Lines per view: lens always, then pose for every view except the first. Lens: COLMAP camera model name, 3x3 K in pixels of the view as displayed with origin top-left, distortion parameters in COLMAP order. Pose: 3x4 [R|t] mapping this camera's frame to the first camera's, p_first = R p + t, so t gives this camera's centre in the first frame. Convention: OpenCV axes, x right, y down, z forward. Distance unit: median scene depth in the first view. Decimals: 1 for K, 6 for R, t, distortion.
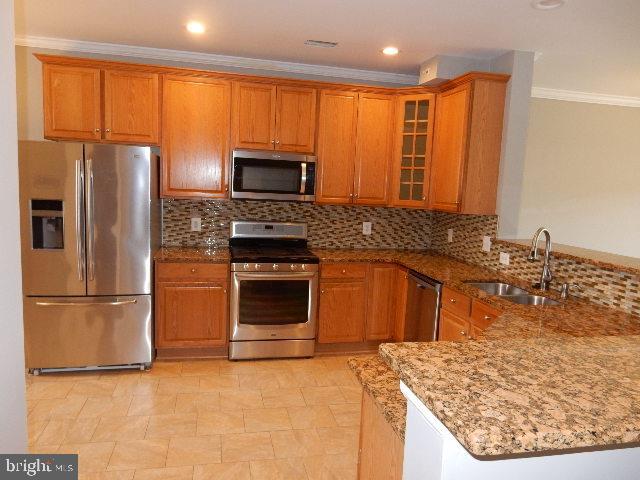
lens RADIAL K [[468.5, 0, 317.4], [0, 468.5, 242.5], [0, 0, 1]] dist [-0.006883, 0.002508]
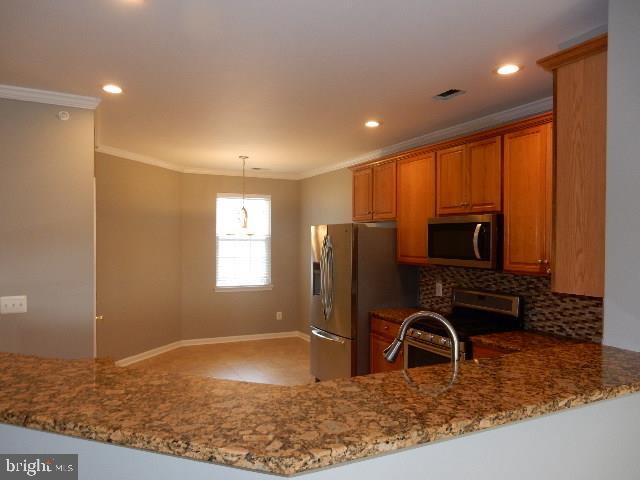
lens RADIAL K [[468.5, 0, 321.1], [0, 468.5, 239.9], [0, 0, 1]] dist [-0.006883, 0.002508]
pose [[0.243682, -0.044673, -0.968826, 0.749078], [-0.111459, 0.991030, -0.073732, -0.045935], [0.963429, 0.125952, 0.236517, 0.532323]]
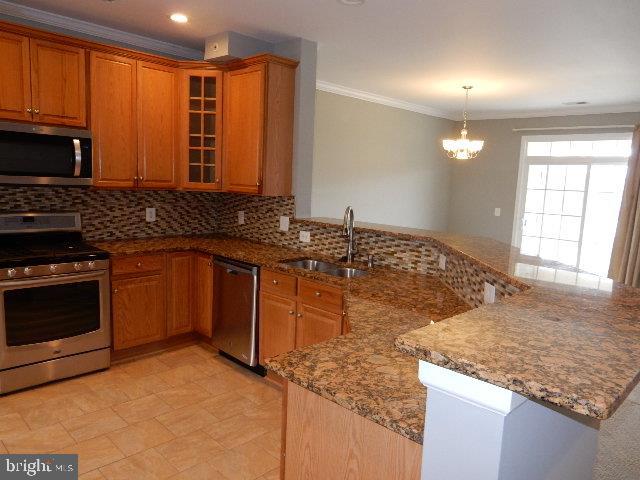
lens RADIAL K [[468.5, 0, 319.8], [0, 468.5, 243.6], [0, 0, 1]] dist [-0.006883, 0.002508]
pose [[0.836262, -0.083715, 0.541902, -0.135241], [0.060373, 0.996326, 0.060749, -0.011562], [-0.544997, -0.018086, 0.838243, 0.078070]]
